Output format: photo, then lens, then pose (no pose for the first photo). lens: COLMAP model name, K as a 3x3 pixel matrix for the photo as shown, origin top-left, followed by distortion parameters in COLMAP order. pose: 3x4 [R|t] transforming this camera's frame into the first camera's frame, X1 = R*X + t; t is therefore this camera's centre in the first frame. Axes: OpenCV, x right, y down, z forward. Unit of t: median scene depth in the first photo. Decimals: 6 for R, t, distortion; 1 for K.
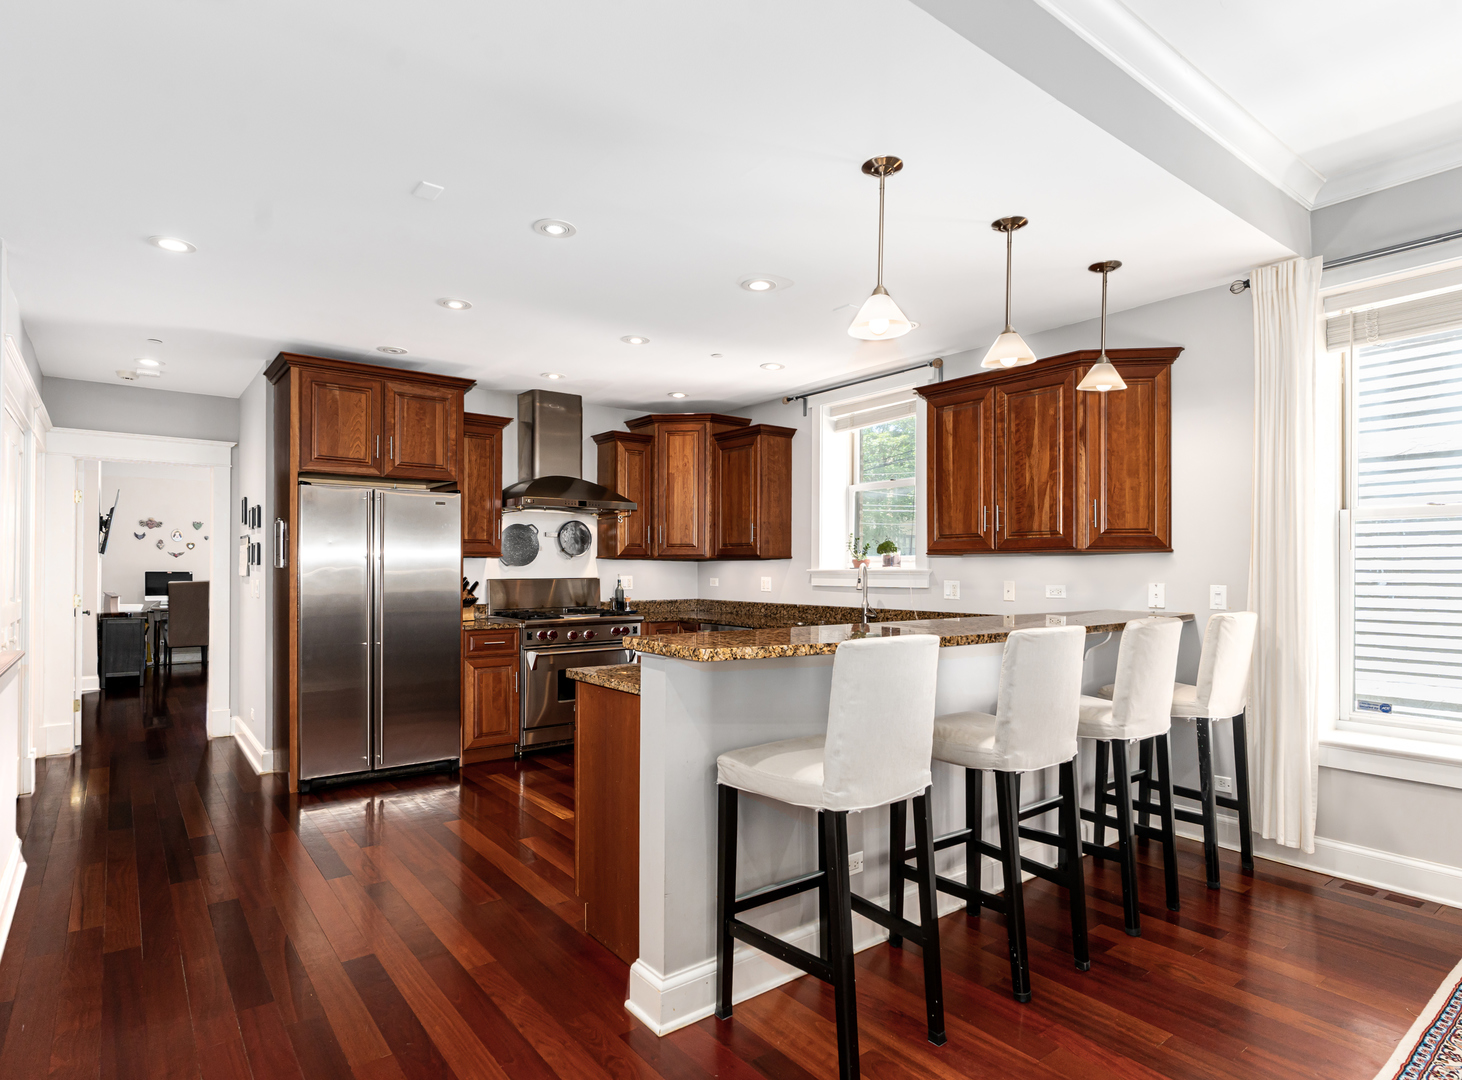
lens RADIAL K [[803.6, 0, 732.2], [0, 803.6, 563.6], [0, 0, 1]] dist [-0.002871, -0.000369]
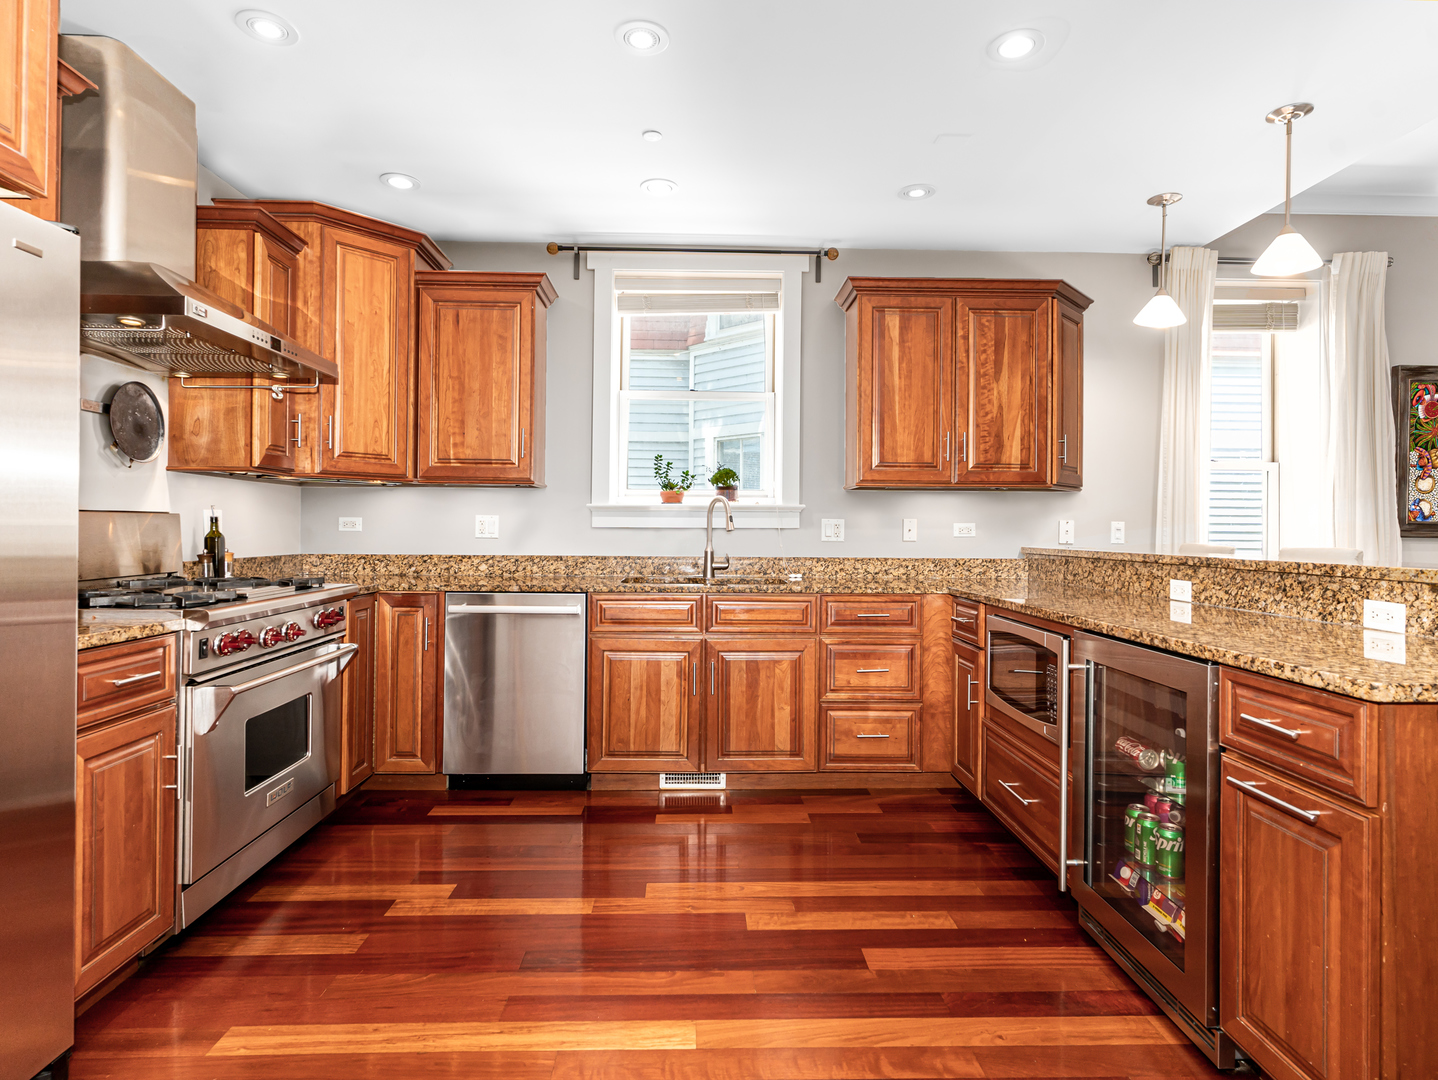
lens RADIAL K [[786.6, 0, 718.7], [0, 786.6, 521.5], [0, 0, 1]] dist [-0.000394, 0.000345]
pose [[0.584745, 0.006782, 0.811189, -0.386766], [-0.012055, 0.999927, 0.000330, 0.021051], [-0.811128, -0.009971, 0.584784, 0.516886]]
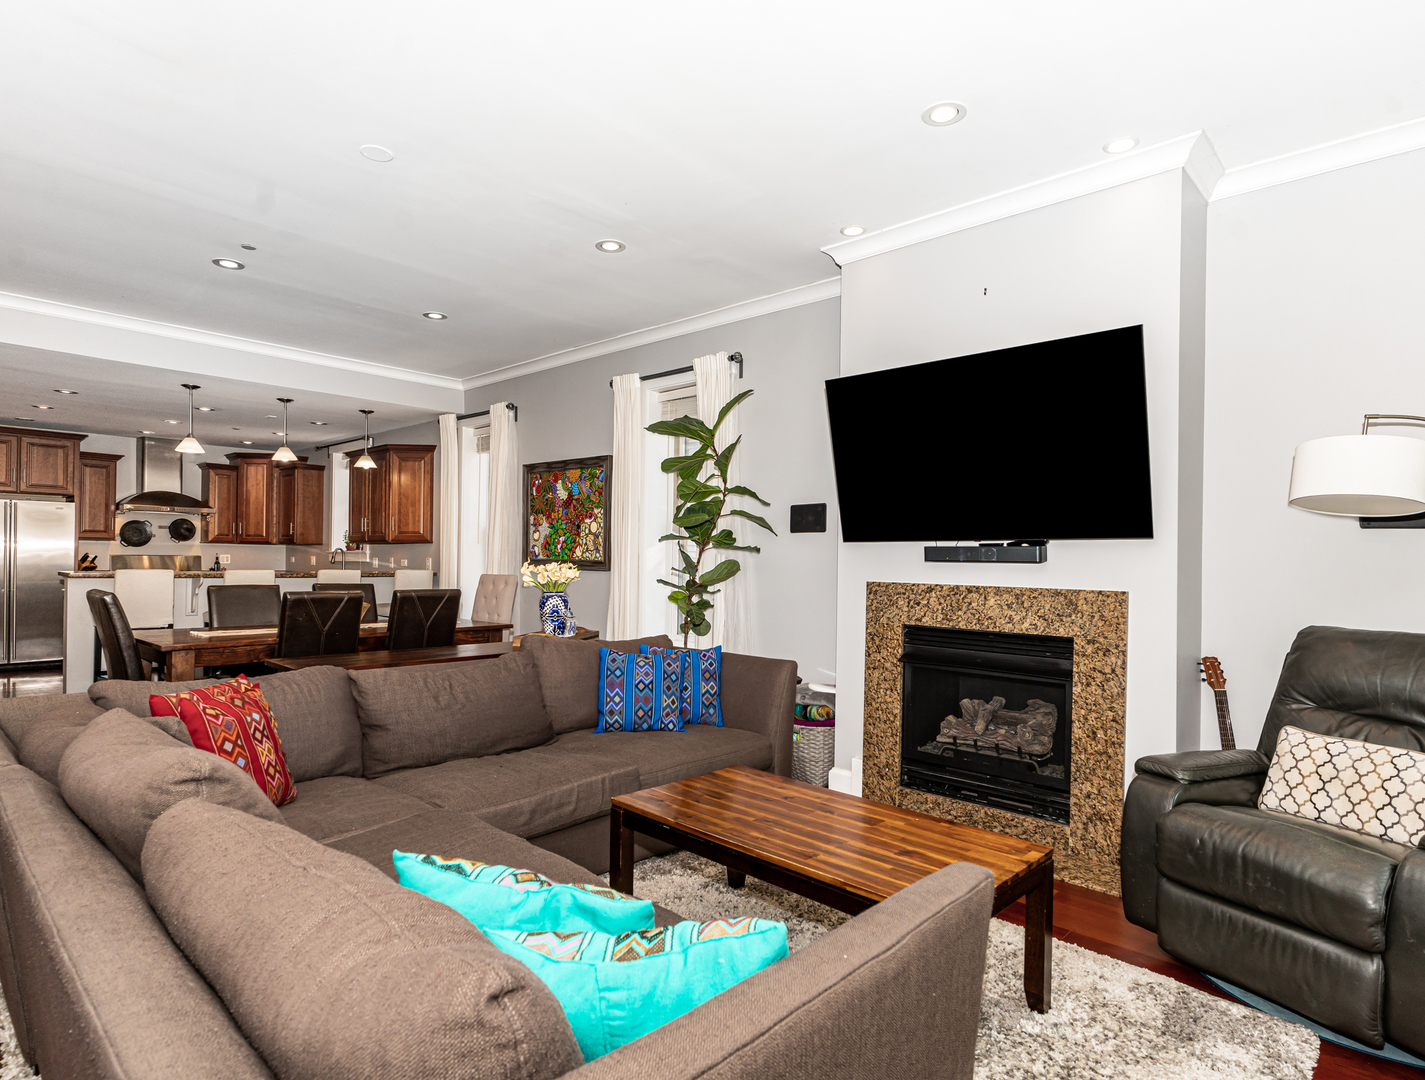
lens RADIAL K [[797.8, 0, 711.9], [0, 797.8, 570.4], [0, 0, 1]] dist [0.002911, 0.000306]
pose [[0.984980, 0.002508, 0.172651, 0.641610], [-0.007367, 0.999594, 0.027511, -0.003911], [-0.172512, -0.028370, 0.984599, -0.823111]]
